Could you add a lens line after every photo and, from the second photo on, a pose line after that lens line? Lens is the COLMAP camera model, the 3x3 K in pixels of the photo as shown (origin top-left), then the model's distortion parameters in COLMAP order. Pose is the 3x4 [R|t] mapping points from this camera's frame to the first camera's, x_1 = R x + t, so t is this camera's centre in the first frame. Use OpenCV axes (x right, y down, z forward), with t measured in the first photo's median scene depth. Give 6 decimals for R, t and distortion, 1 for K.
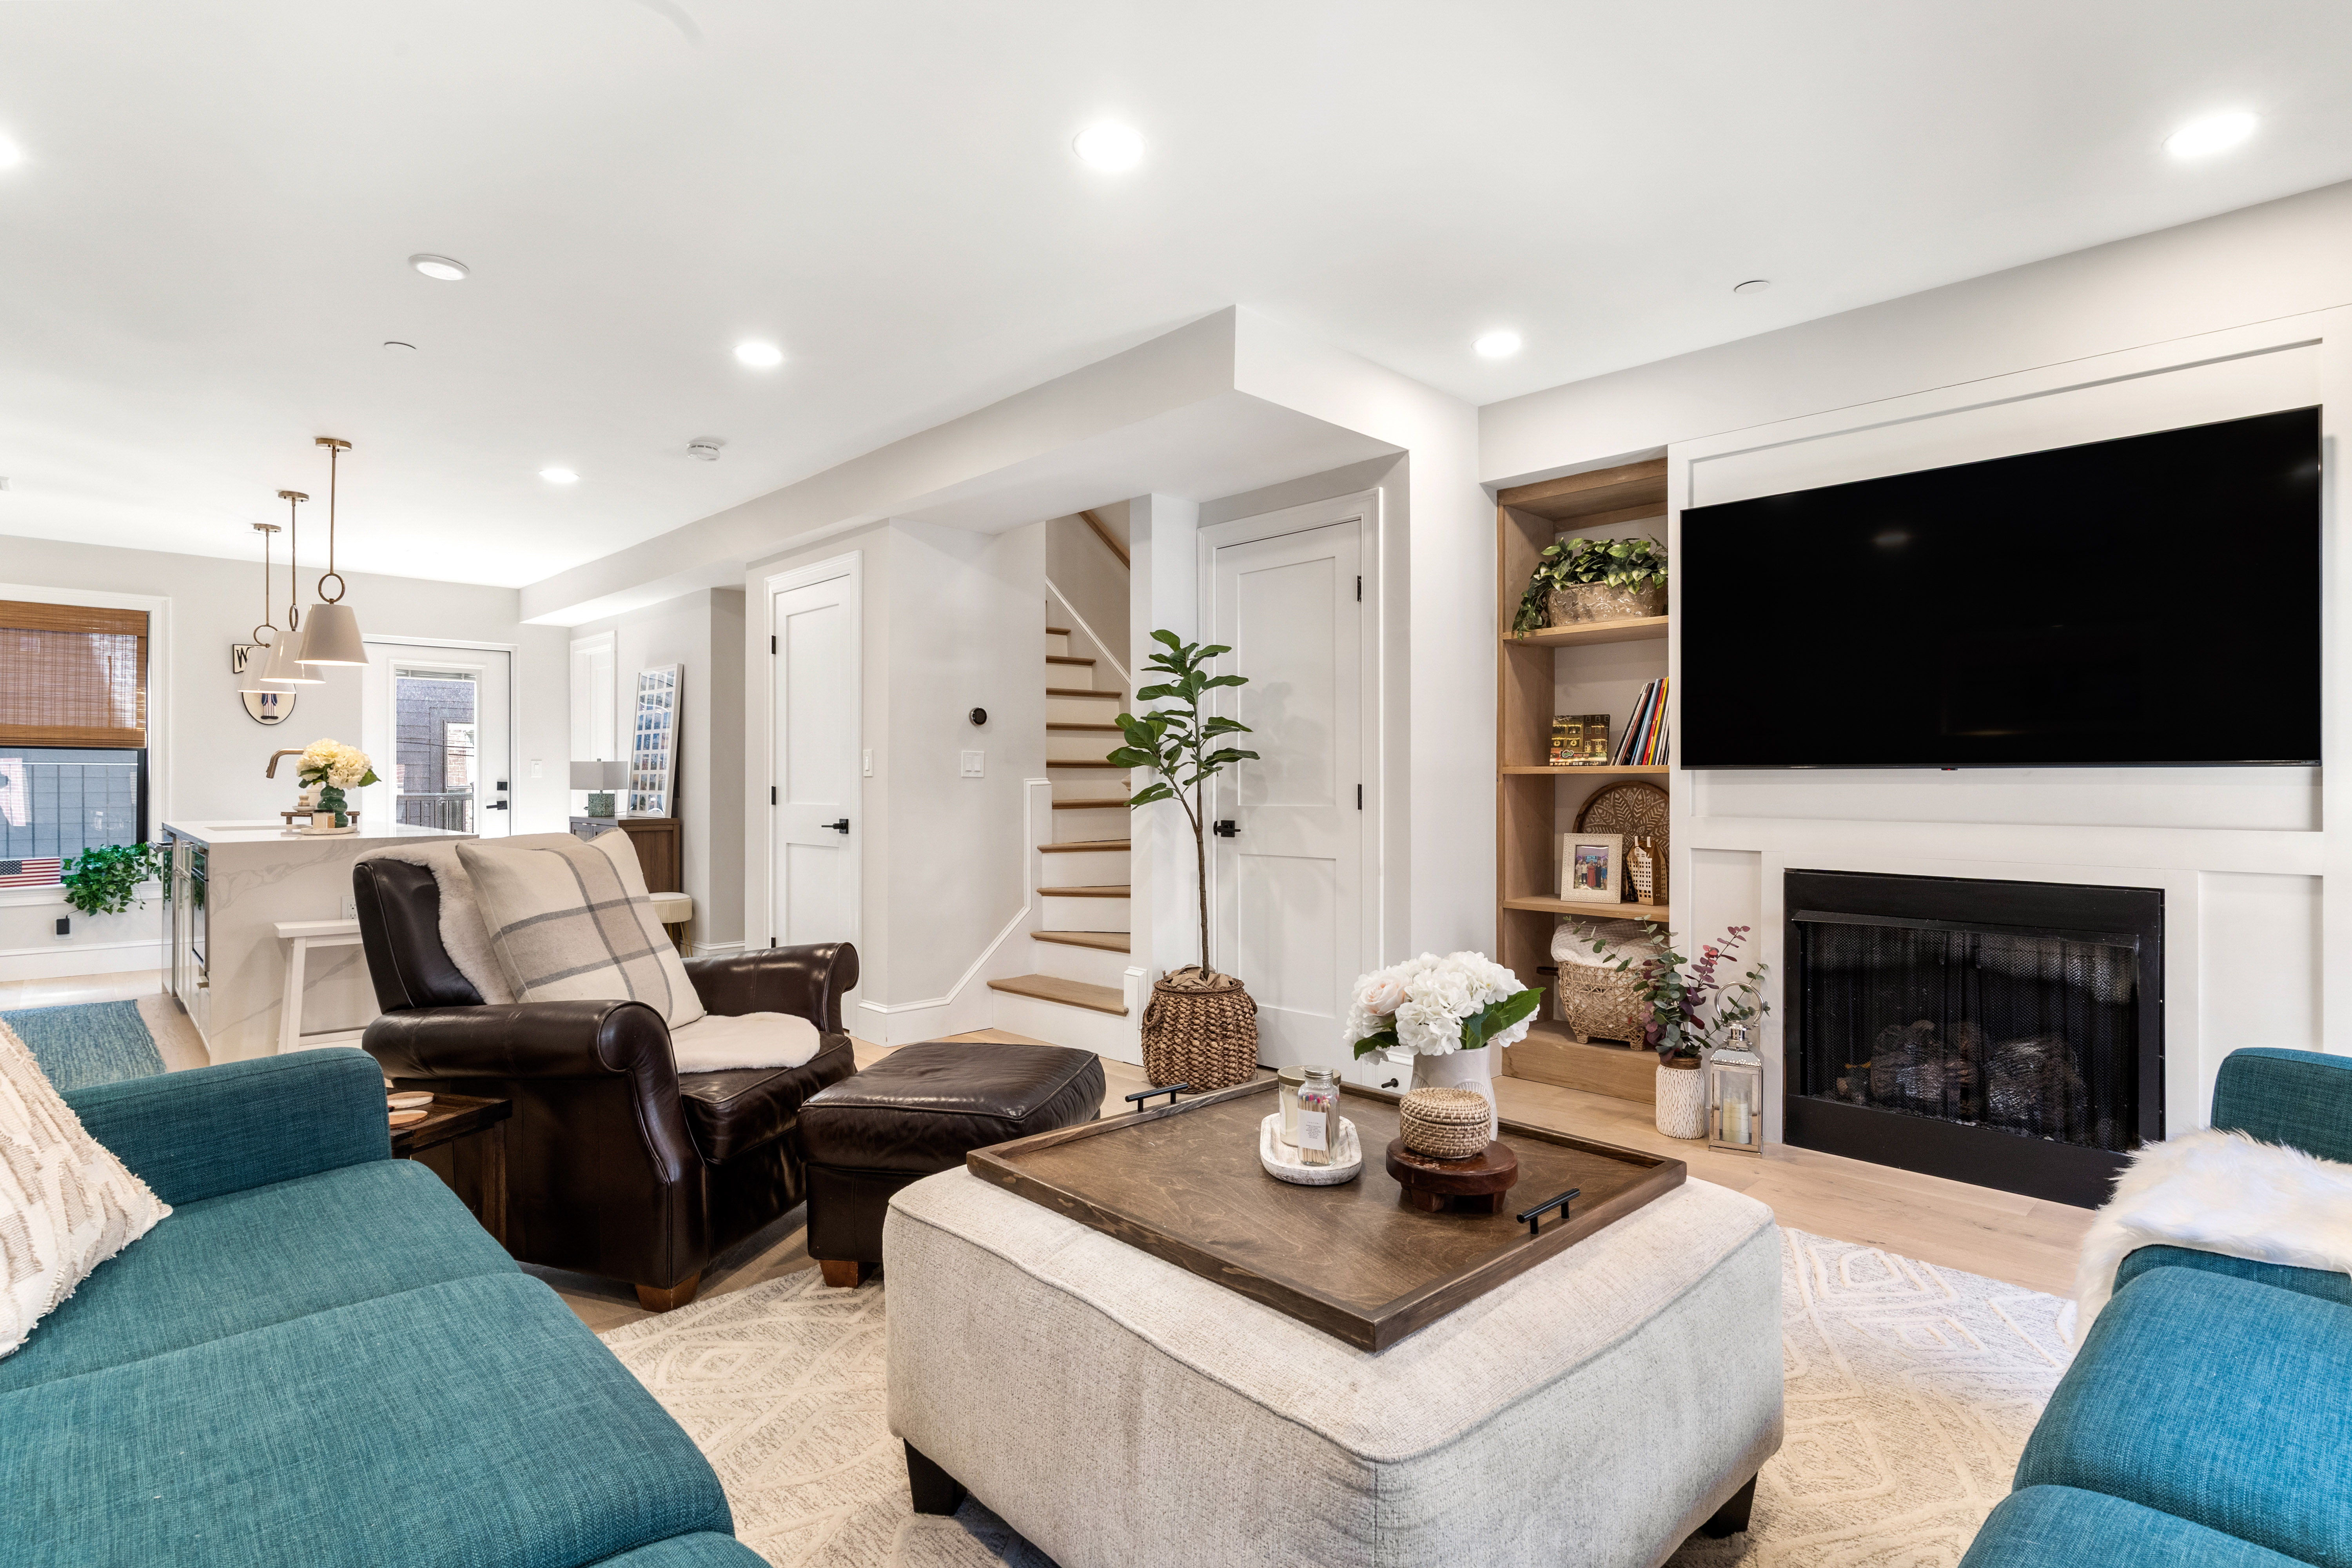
lens RADIAL K [[1159.1, 0, 1170.1], [0, 1159.1, 778.4], [0, 0, 1]] dist [0.001984, -0.001181]
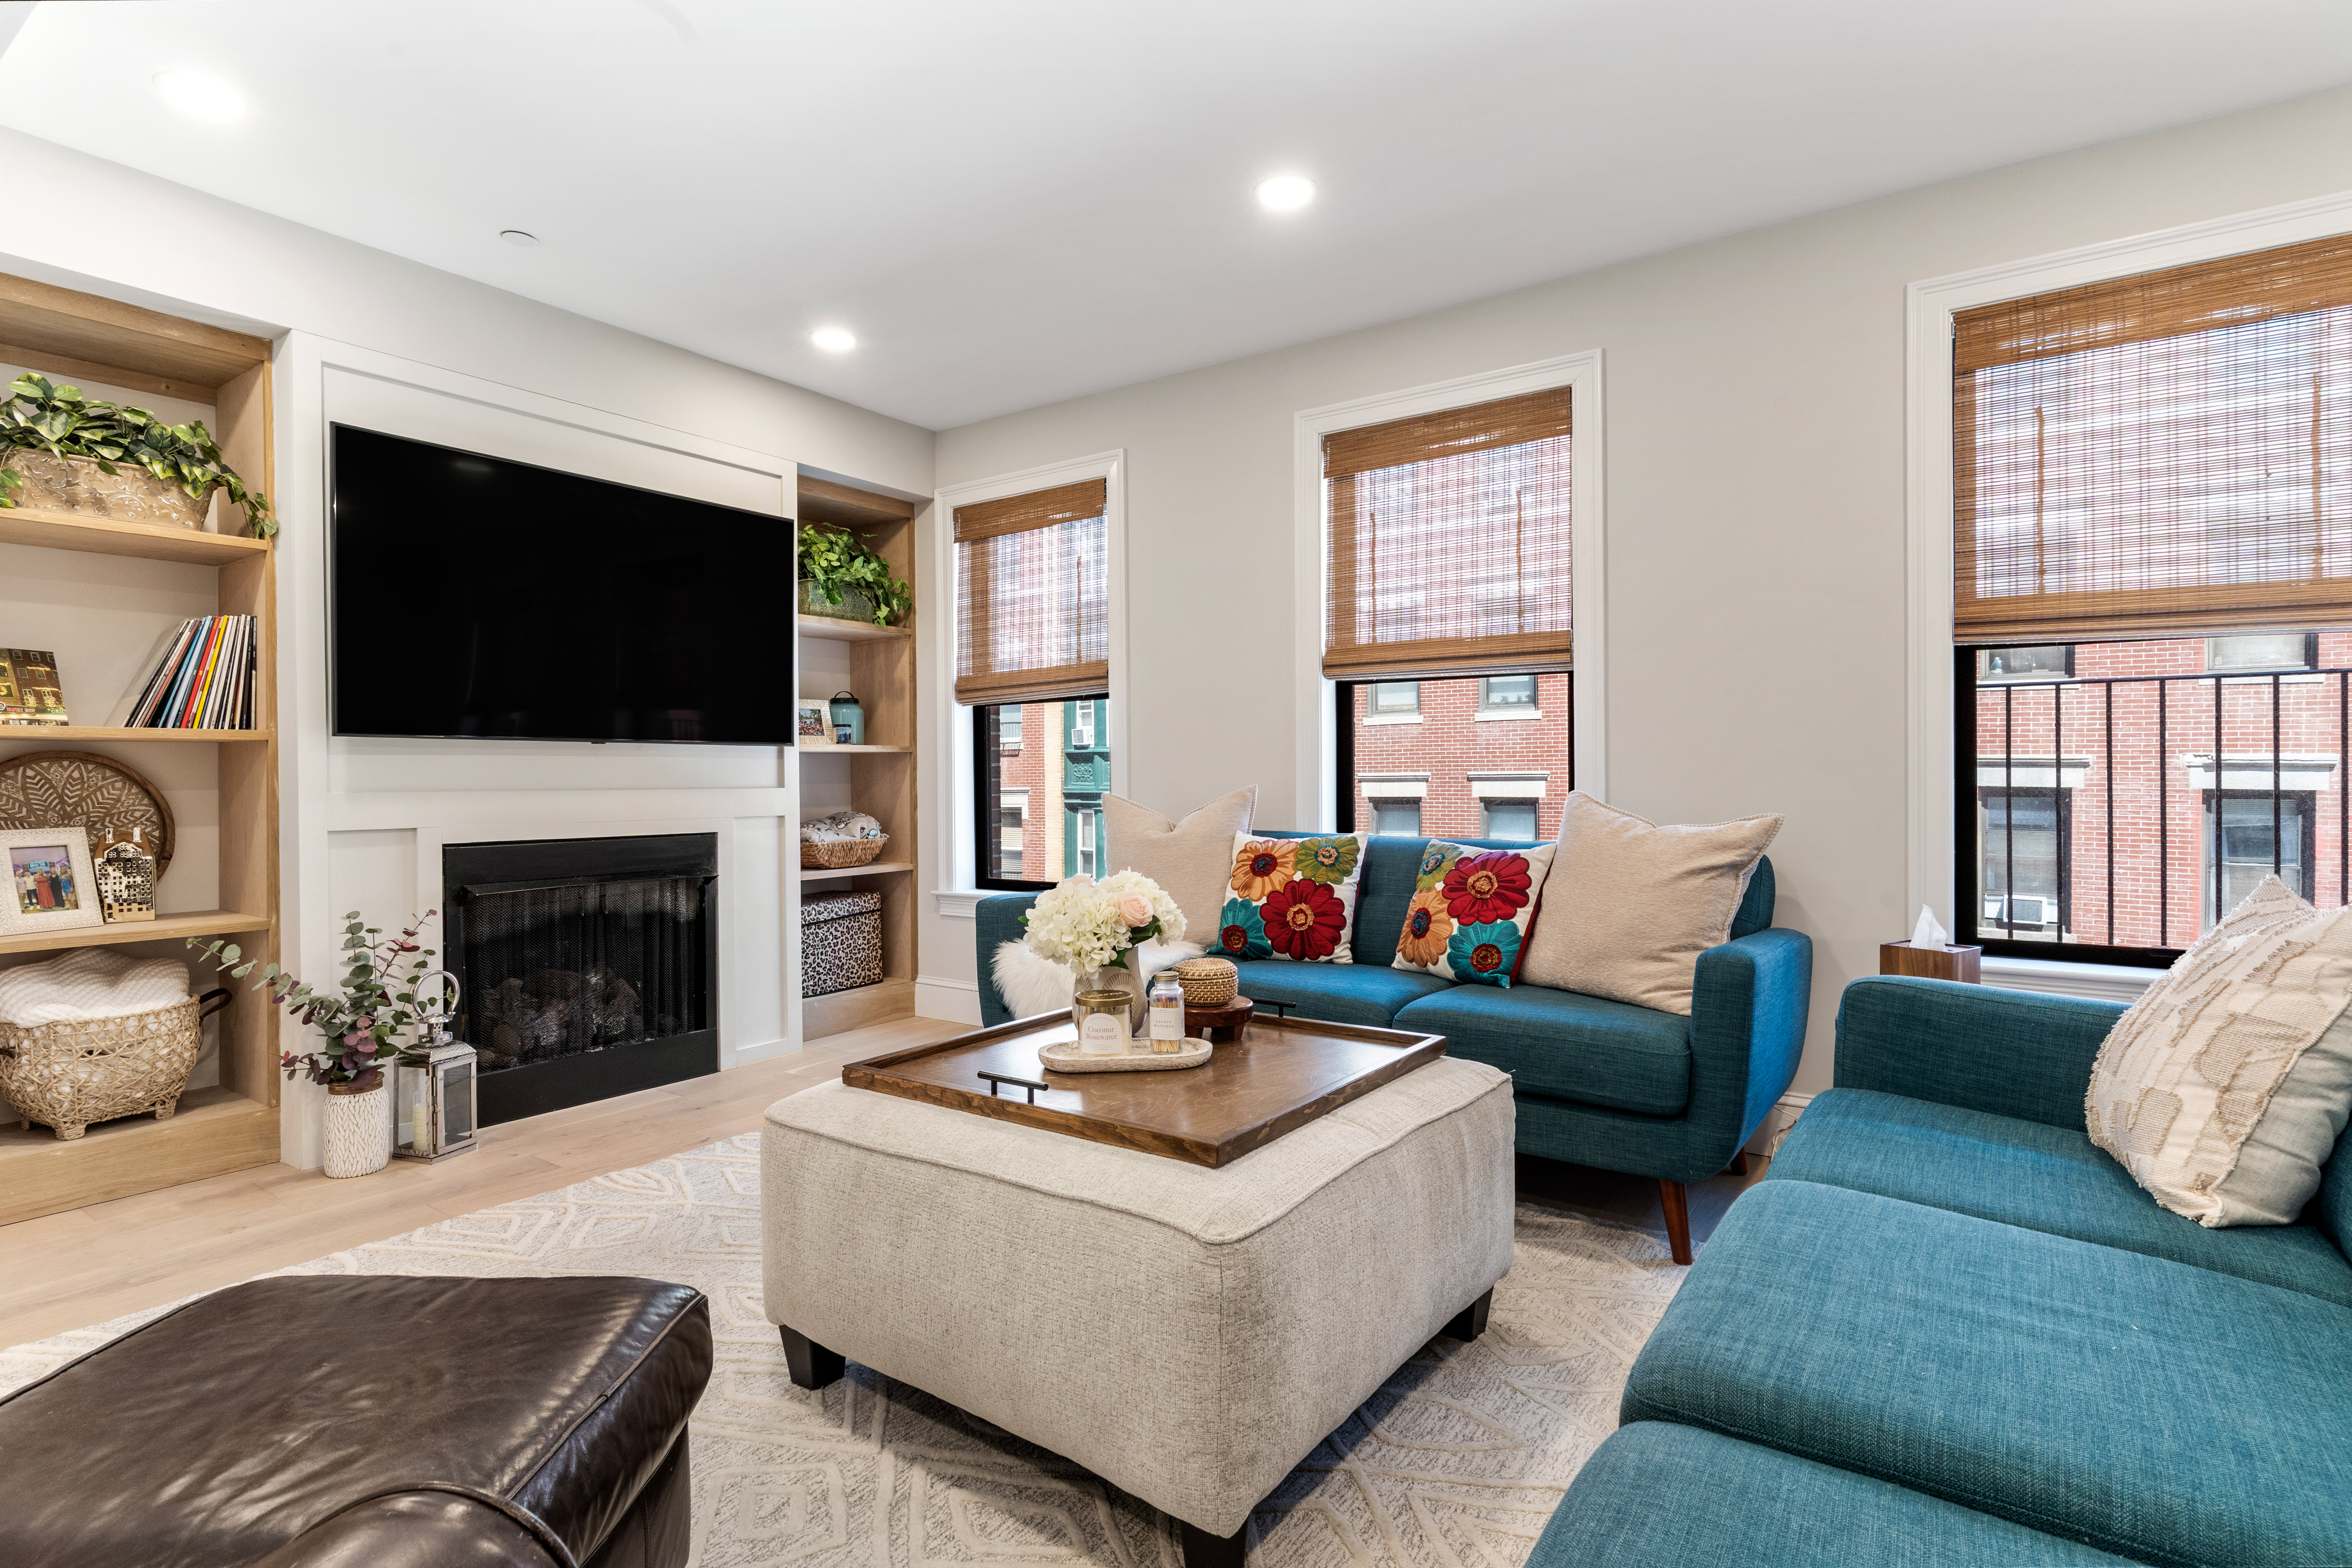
lens RADIAL K [[1159.1, 0, 1170.1], [0, 1159.1, 778.4], [0, 0, 1]] dist [0.001984, -0.001181]
pose [[-0.190909, 0.001128, 0.981607, -0.268840], [0.003482, 0.999994, -0.000472, 0.013970], [-0.981602, 0.003328, -0.190912, 0.318437]]
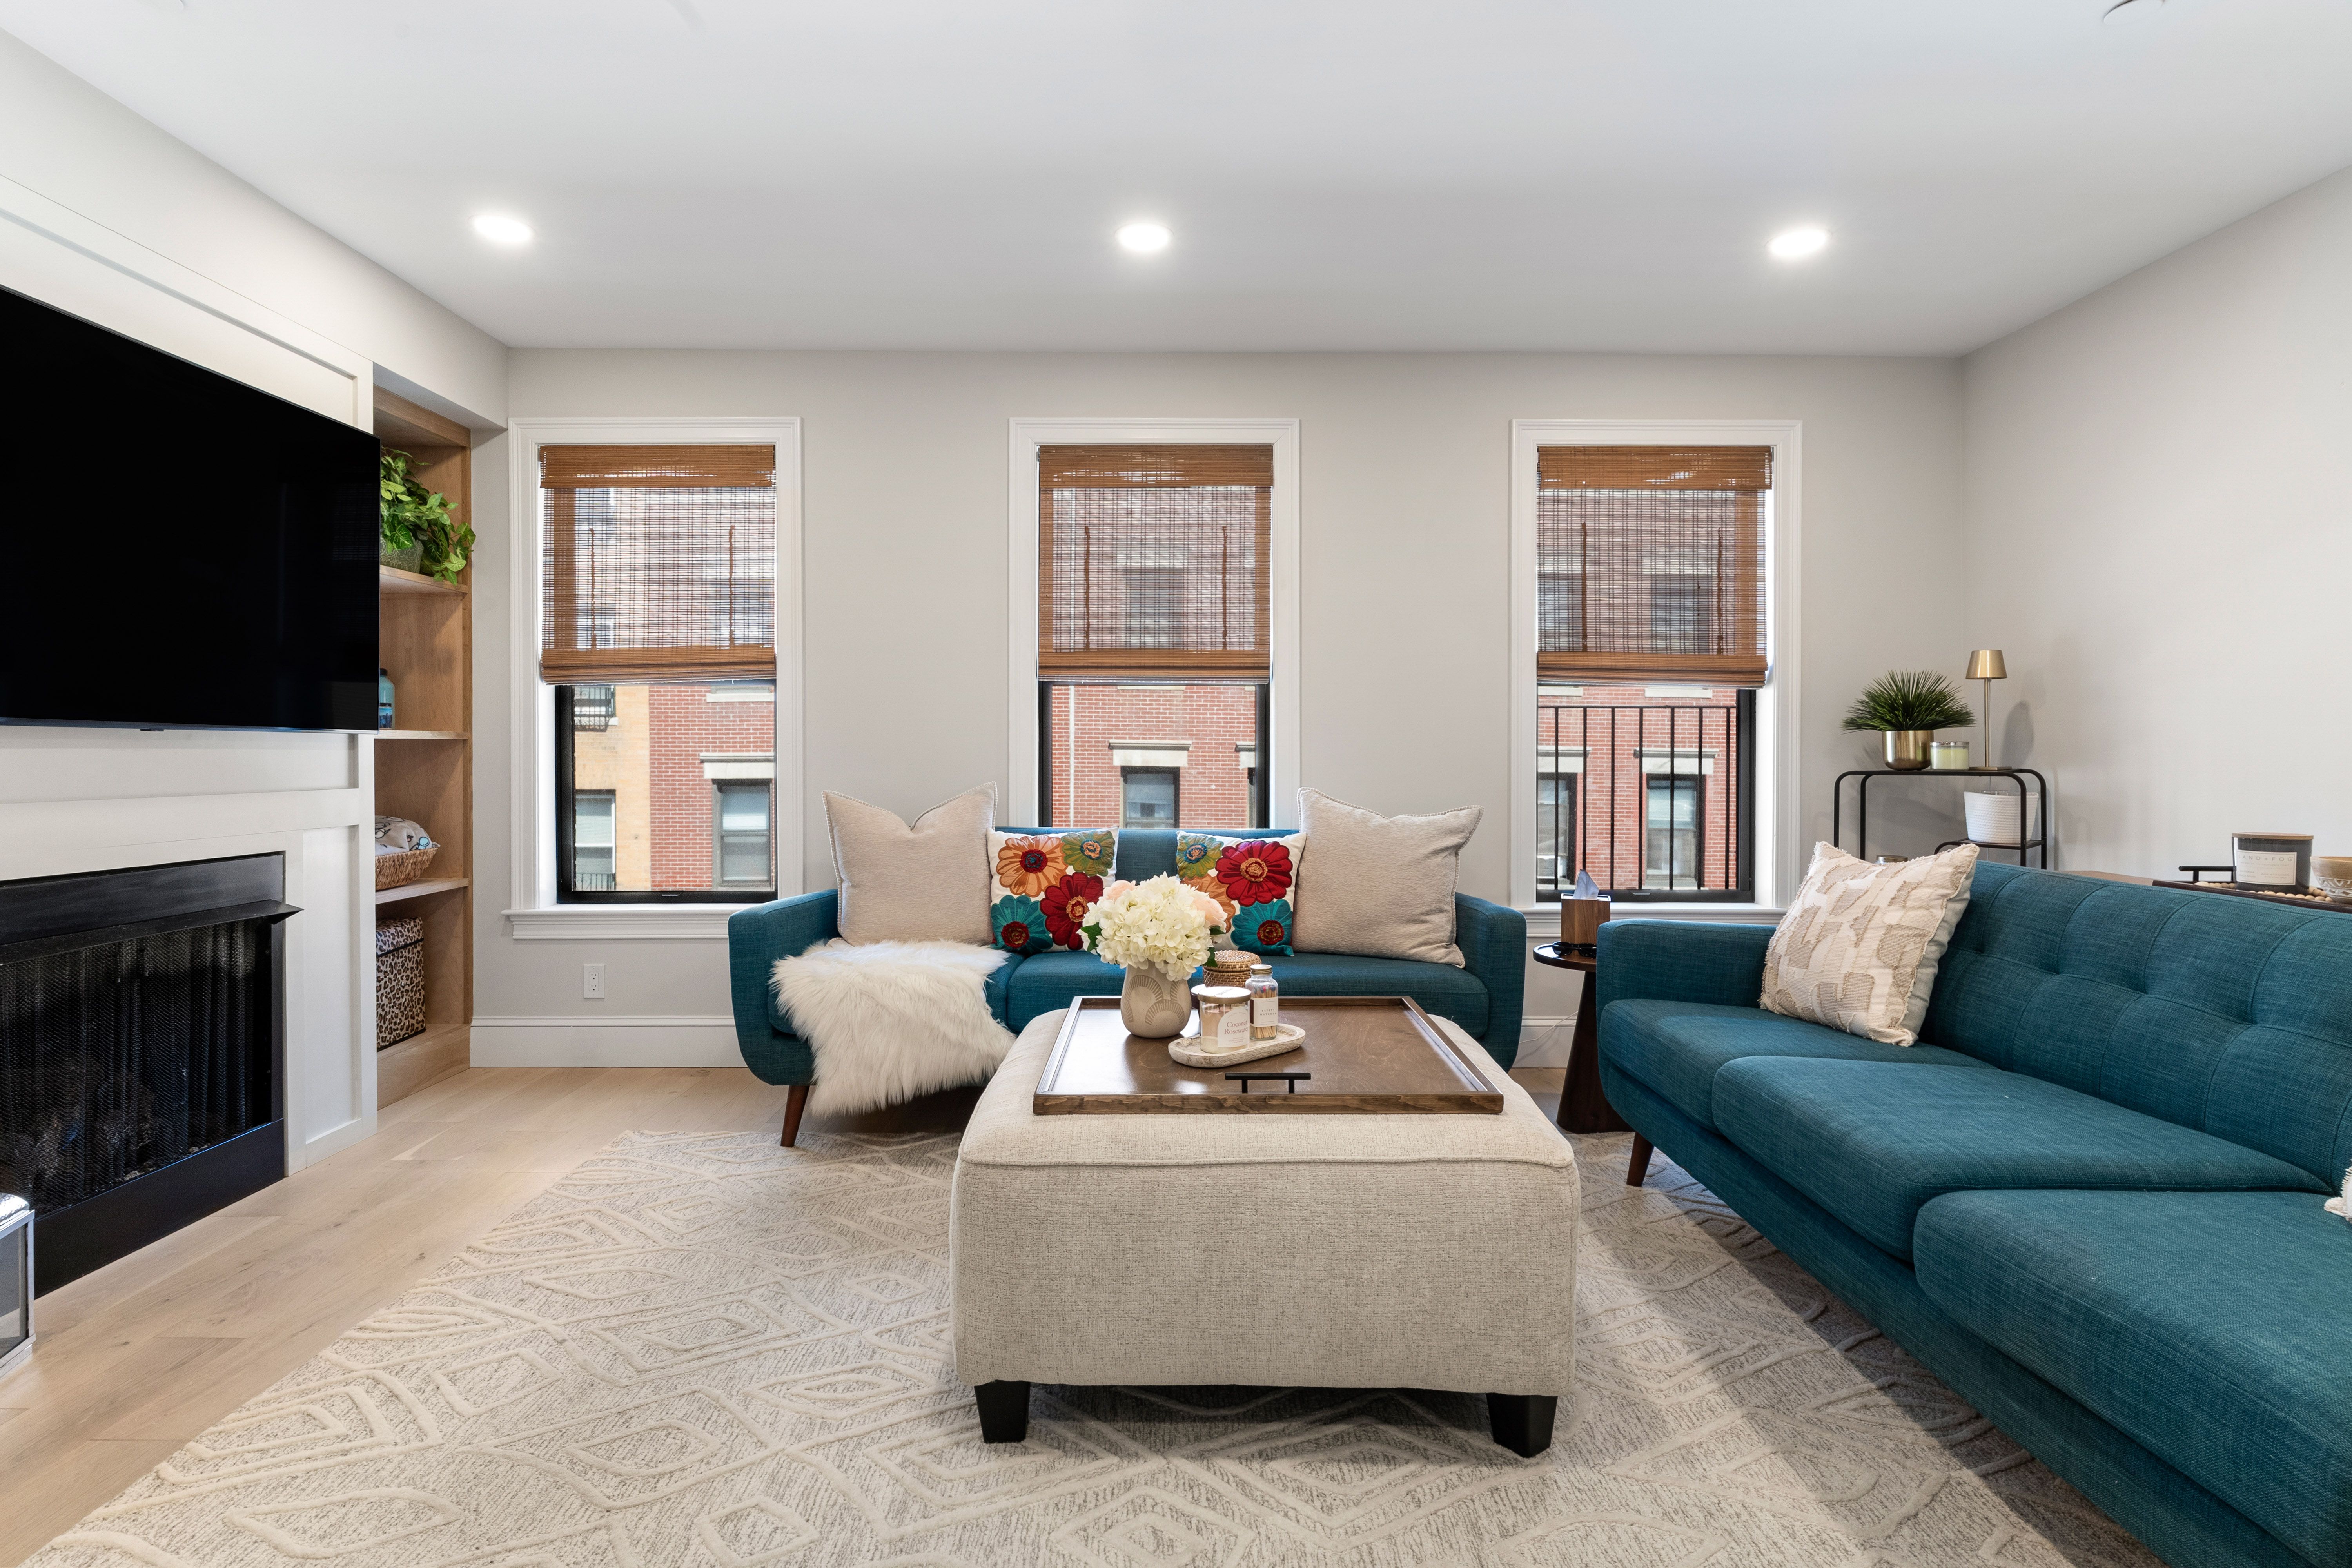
lens RADIAL K [[1177.2, 0, 1162.7], [0, 1177.2, 754.0], [0, 0, 1]] dist [0.003833, -0.000215]
pose [[-0.725341, -0.001262, 0.688389, -0.184027], [-0.002336, 0.999997, -0.000628, 0.003295], [-0.688386, -0.002064, -0.725341, 0.531685]]
